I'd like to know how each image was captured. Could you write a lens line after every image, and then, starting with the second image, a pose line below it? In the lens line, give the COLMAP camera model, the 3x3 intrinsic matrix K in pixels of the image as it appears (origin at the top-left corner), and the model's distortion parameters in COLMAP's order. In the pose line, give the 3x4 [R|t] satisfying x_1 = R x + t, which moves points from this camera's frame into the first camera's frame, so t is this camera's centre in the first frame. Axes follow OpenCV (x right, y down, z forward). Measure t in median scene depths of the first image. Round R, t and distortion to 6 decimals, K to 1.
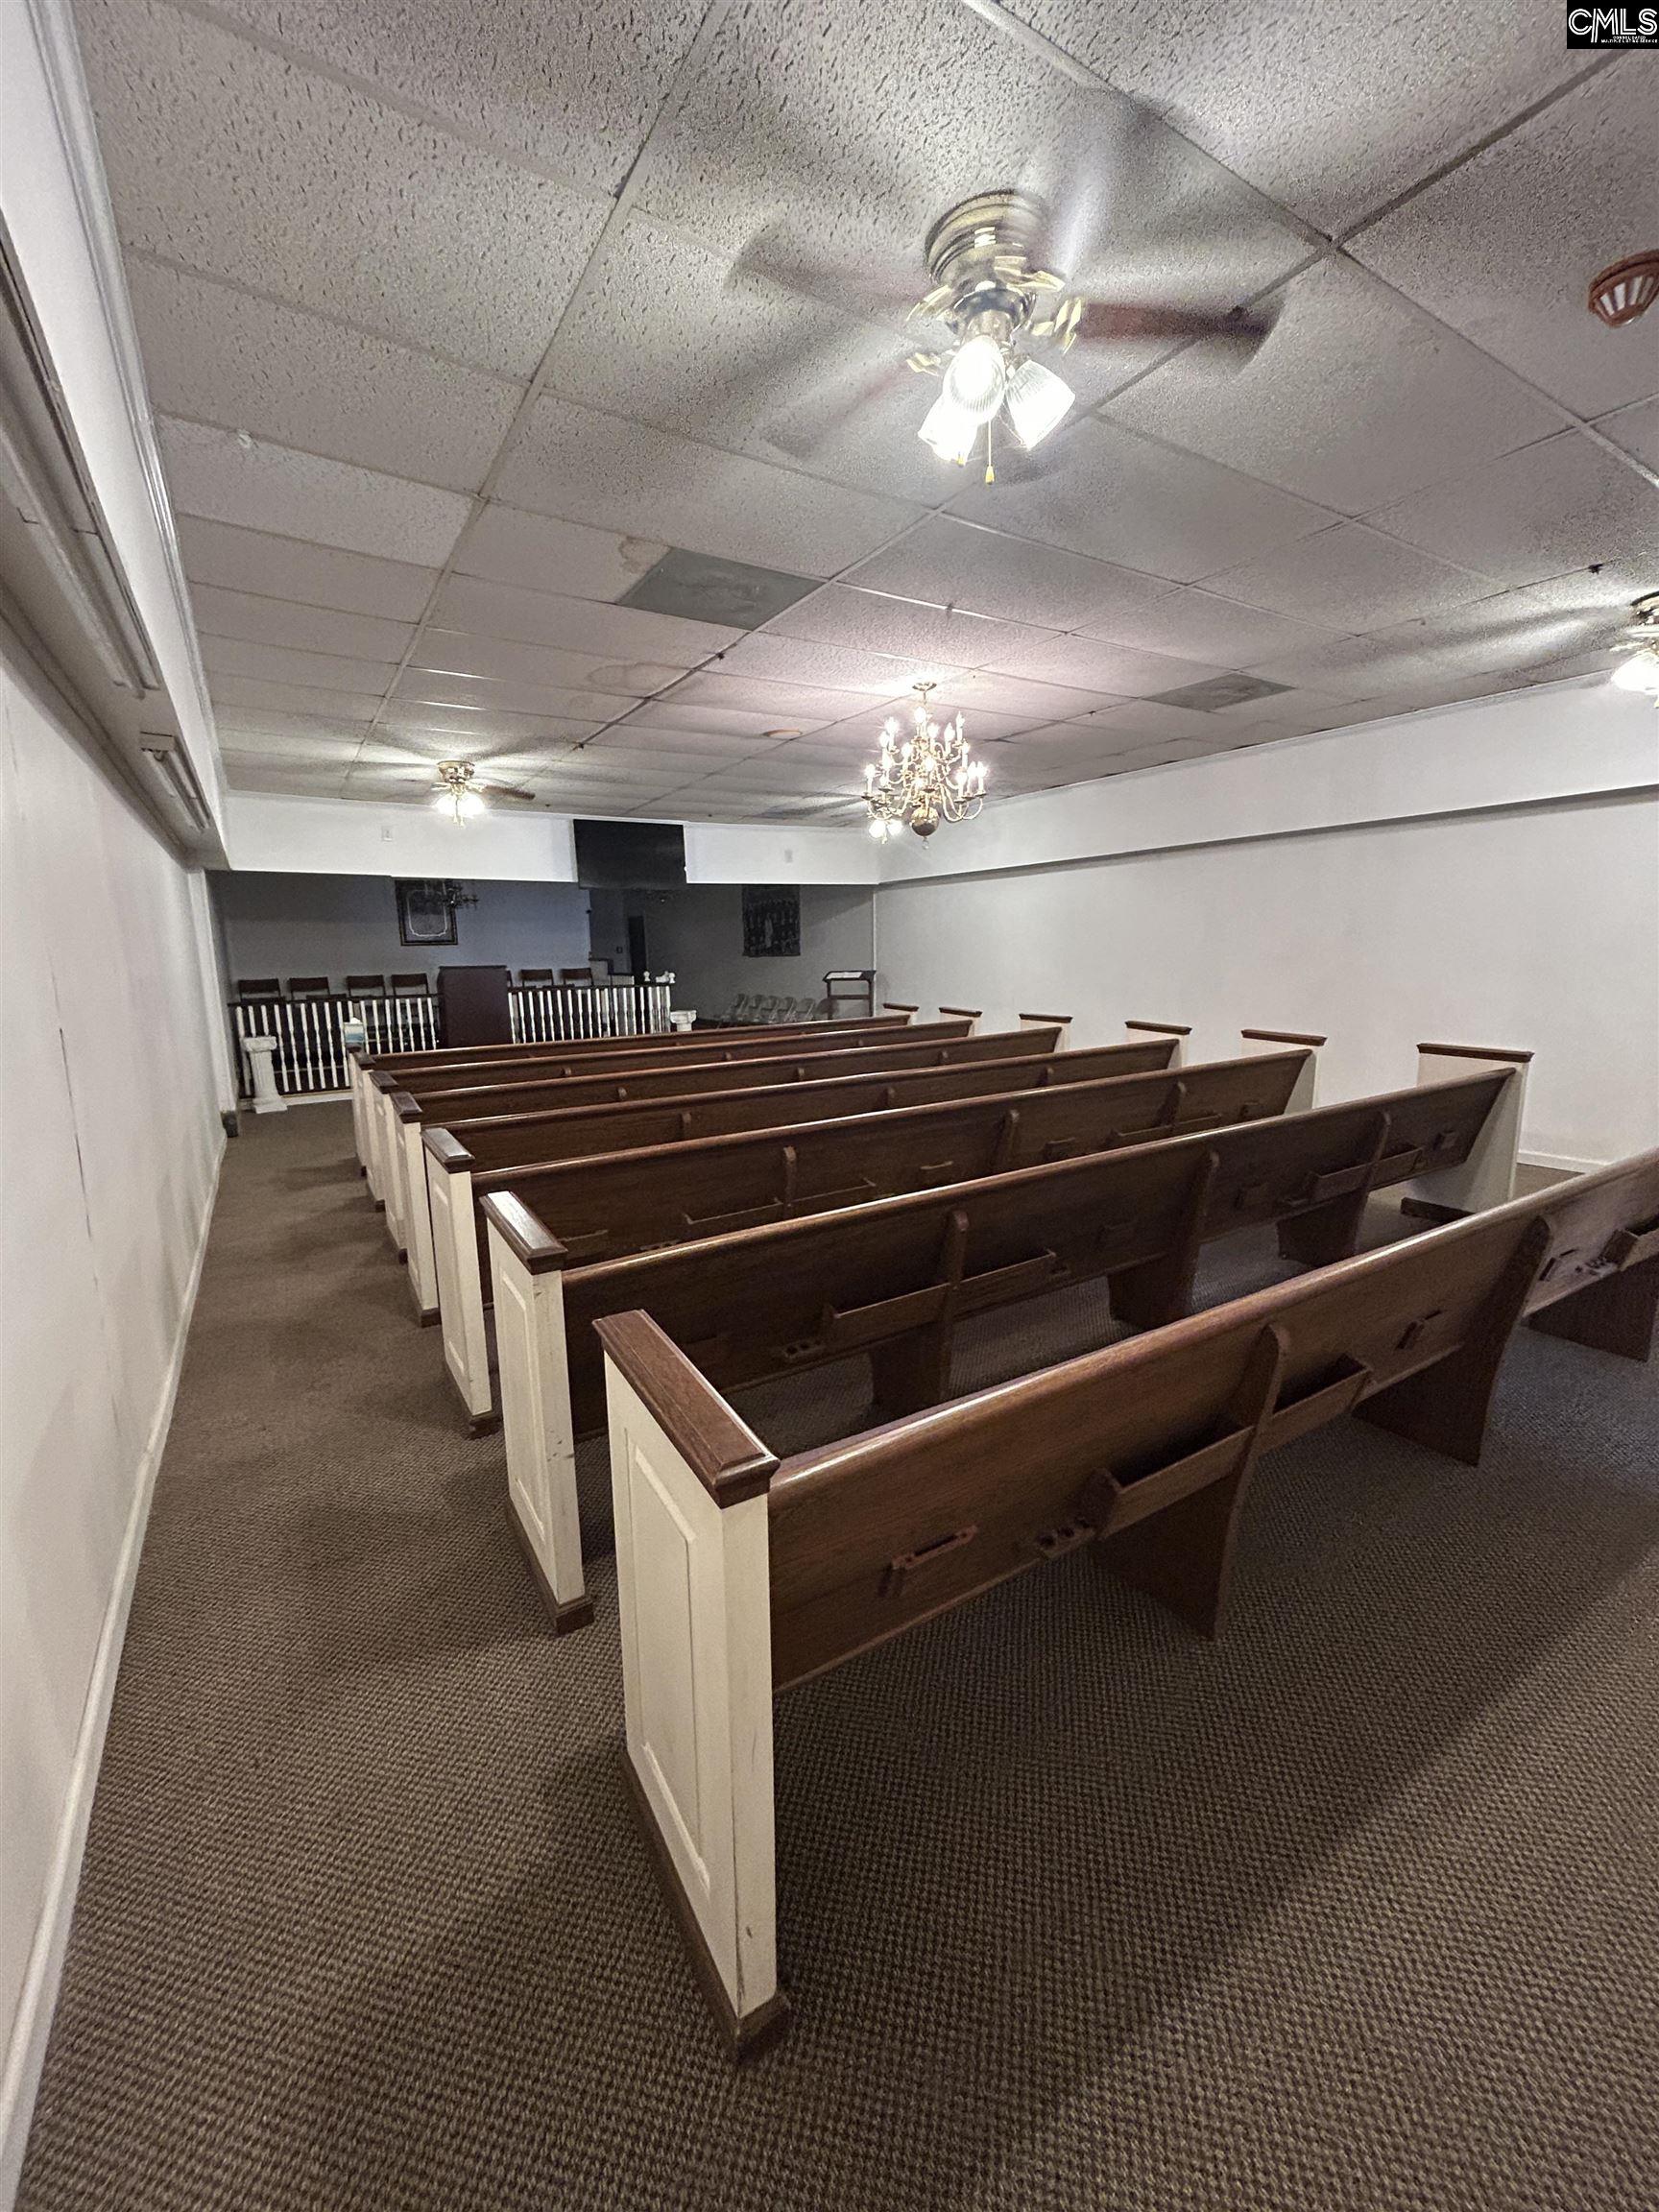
lens RADIAL K [[889.8, 0, 840.4], [0, 889.8, 1102.5], [0, 0, 1]] dist [0.000299, -0.000072]
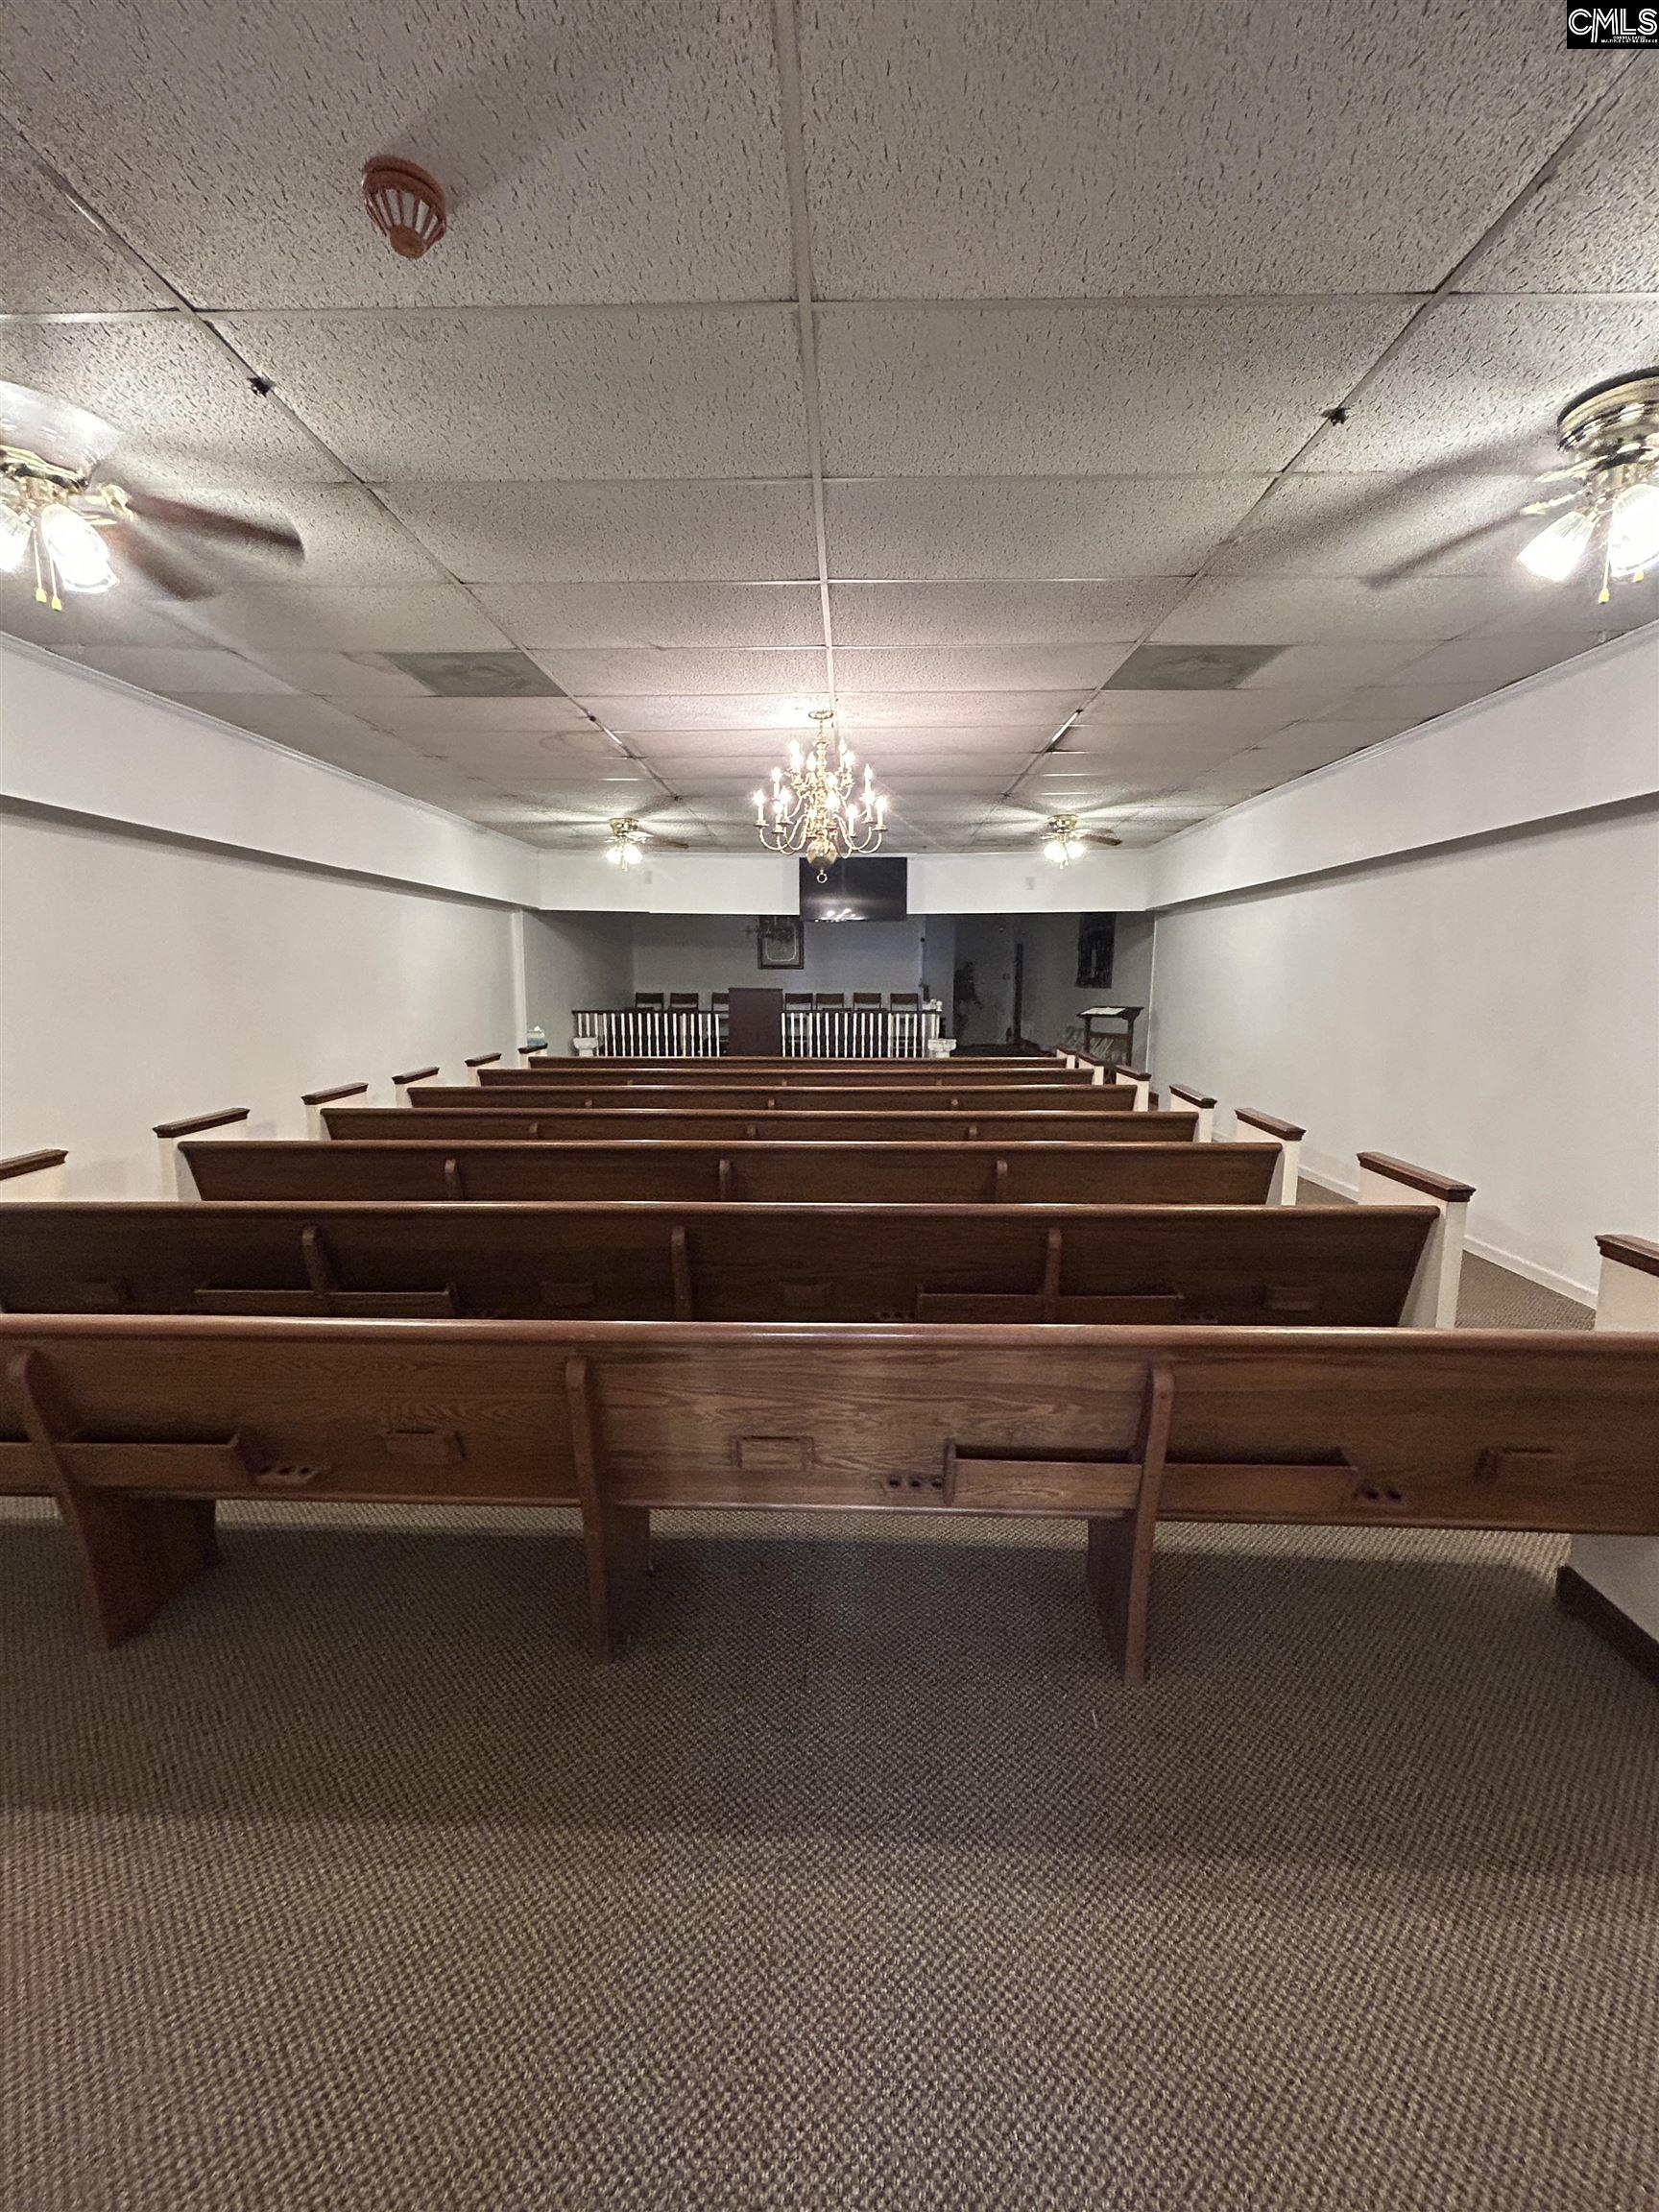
lens RADIAL K [[889.8, 0, 839.8], [0, 889.8, 1110.8], [0, 0, 1]] dist [0.000299, -0.000072]
pose [[0.834990, 0.106735, -0.539815, 0.288769], [-0.115961, 0.993108, 0.016993, -0.026881], [0.537908, 0.048409, 0.841612, 0.096333]]
